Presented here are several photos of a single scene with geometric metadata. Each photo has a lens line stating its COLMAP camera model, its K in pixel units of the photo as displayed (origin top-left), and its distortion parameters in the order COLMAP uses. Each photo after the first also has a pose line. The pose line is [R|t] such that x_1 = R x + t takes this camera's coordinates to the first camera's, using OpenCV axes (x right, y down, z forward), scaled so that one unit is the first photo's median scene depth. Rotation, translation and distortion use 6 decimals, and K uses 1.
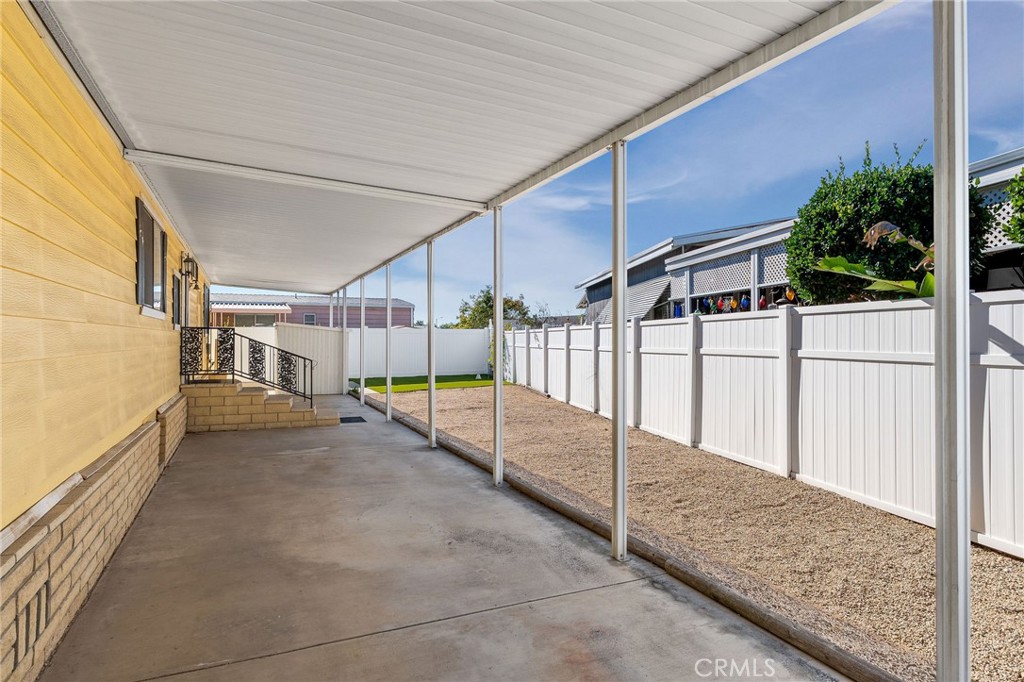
lens RADIAL K [[549.1, 0, 511.8], [0, 549.1, 334.7], [0, 0, 1]] dist [-0.022511, -0.000007]
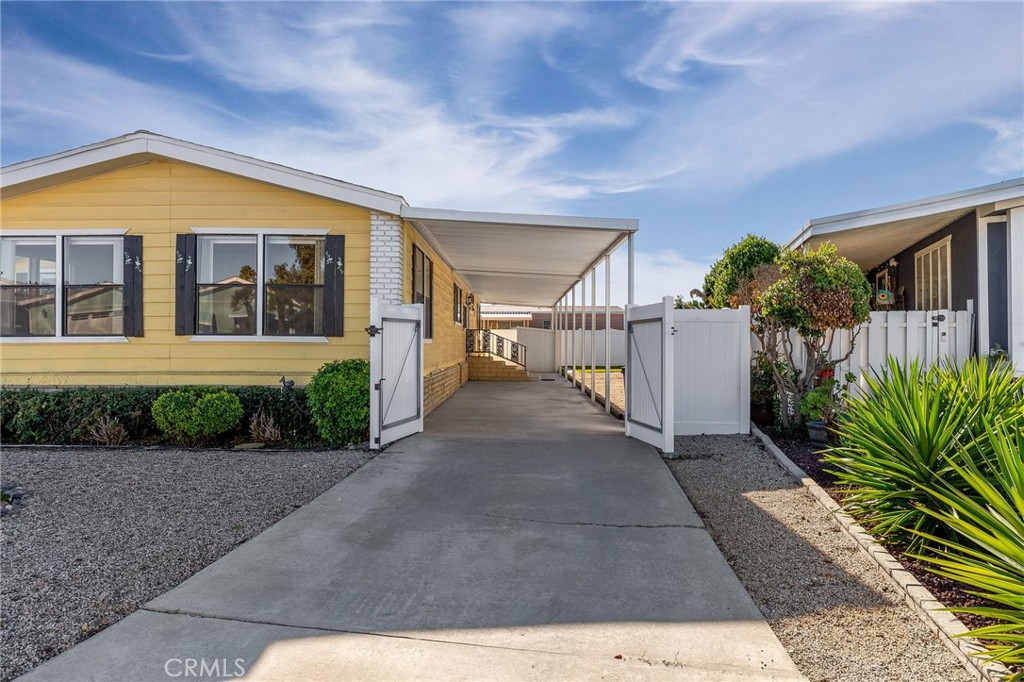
lens RADIAL K [[618.4, 0, 513.3], [0, 618.4, 338.9], [0, 0, 1]] dist [0.000252, 0.000000]
pose [[0.897088, 0.002953, -0.441843, 0.535621], [-0.002967, 0.999995, 0.000659, 0.018417], [0.441843, 0.000719, 0.897092, -0.934029]]
